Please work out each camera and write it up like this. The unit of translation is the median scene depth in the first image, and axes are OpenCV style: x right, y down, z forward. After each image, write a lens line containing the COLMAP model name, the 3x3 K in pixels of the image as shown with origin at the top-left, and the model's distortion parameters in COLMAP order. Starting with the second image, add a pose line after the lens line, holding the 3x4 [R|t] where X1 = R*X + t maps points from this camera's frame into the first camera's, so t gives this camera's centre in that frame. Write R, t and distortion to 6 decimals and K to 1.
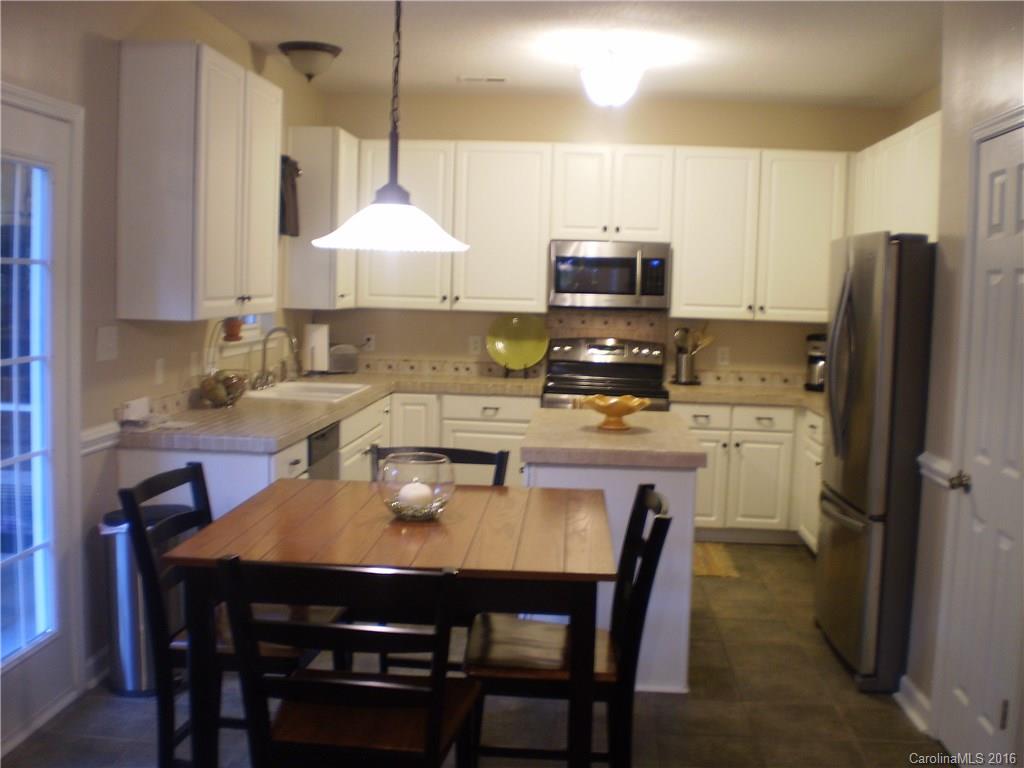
lens RADIAL K [[1085.7, 0, 512.0], [0, 1085.7, 384.0], [0, 0, 1]] dist [-0.081387, -0.005981]
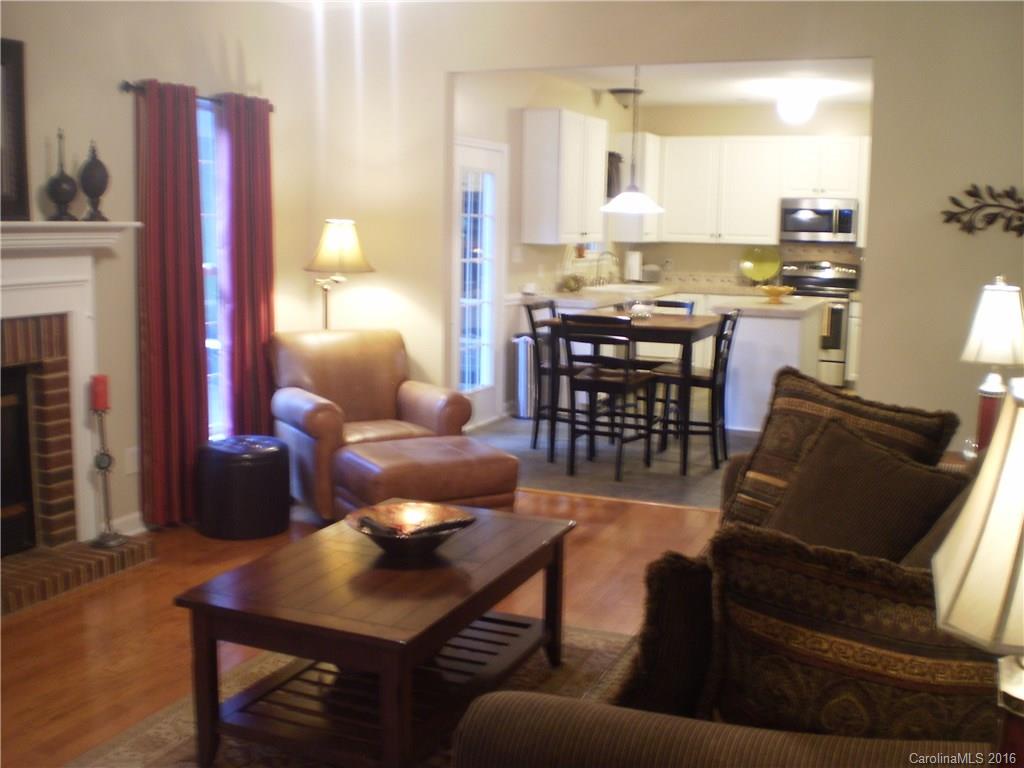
lens RADIAL K [[1079.0, 0, 512.0], [0, 1079.0, 384.0], [0, 0, 1]] dist [0.009421, 0.001464]
pose [[0.942419, 0.044588, -0.331449, 0.213409], [-0.027370, 0.998031, 0.056438, 0.063144], [0.333312, -0.044117, 0.941784, -0.661583]]
